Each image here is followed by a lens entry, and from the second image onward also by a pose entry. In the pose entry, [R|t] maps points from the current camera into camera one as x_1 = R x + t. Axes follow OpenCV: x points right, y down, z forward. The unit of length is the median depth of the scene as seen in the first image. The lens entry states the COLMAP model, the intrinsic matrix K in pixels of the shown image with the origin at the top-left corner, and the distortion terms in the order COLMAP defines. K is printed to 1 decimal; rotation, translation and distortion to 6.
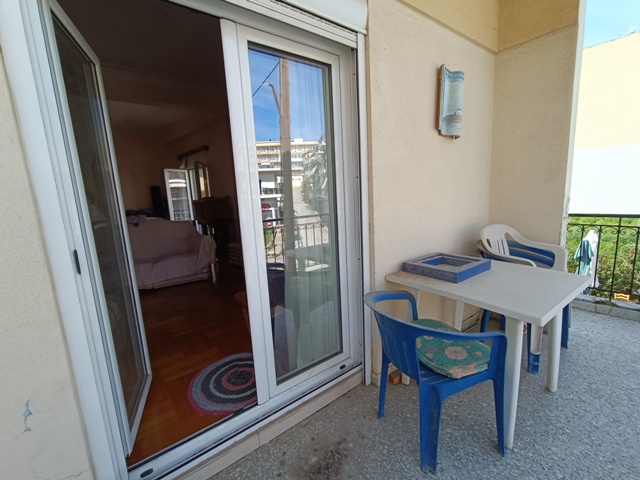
lens RADIAL K [[285.0, 0, 322.2], [0, 285.0, 242.2], [0, 0, 1]] dist [-0.003394, -0.000105]
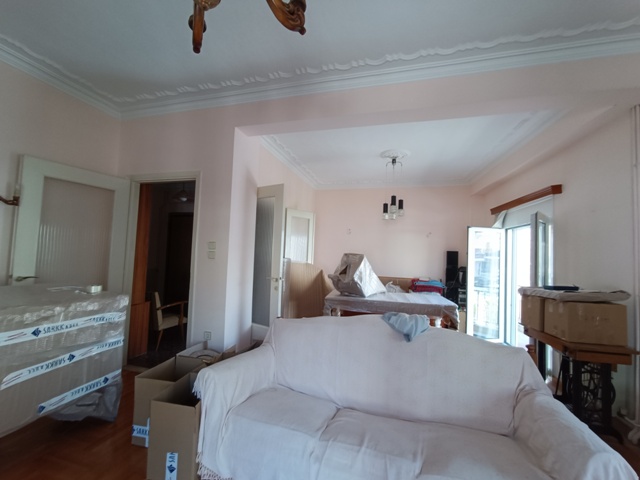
lens RADIAL K [[285.0, 0, 322.2], [0, 285.0, 242.2], [0, 0, 1]] dist [-0.003394, -0.000105]
pose [[0.583225, 0.038029, -0.811420, -0.207606], [-0.203580, 0.973867, -0.100685, -0.083370], [0.786387, 0.223911, 0.575726, 0.337729]]
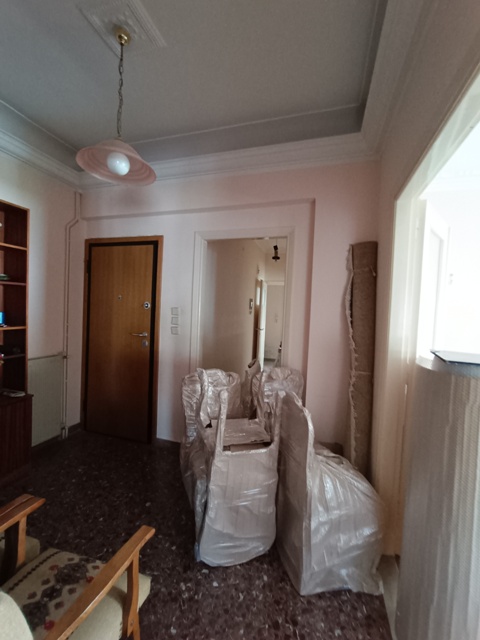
lens RADIAL K [[285.0, 0, 238.8], [0, 285.0, 319.2], [0, 0, 1]] dist [-0.003394, -0.000105]
pose [[0.558917, 0.098499, -0.823353, -0.749434], [-0.209356, 0.977515, -0.025176, -0.080985], [0.802360, 0.186445, 0.566971, 0.423495]]
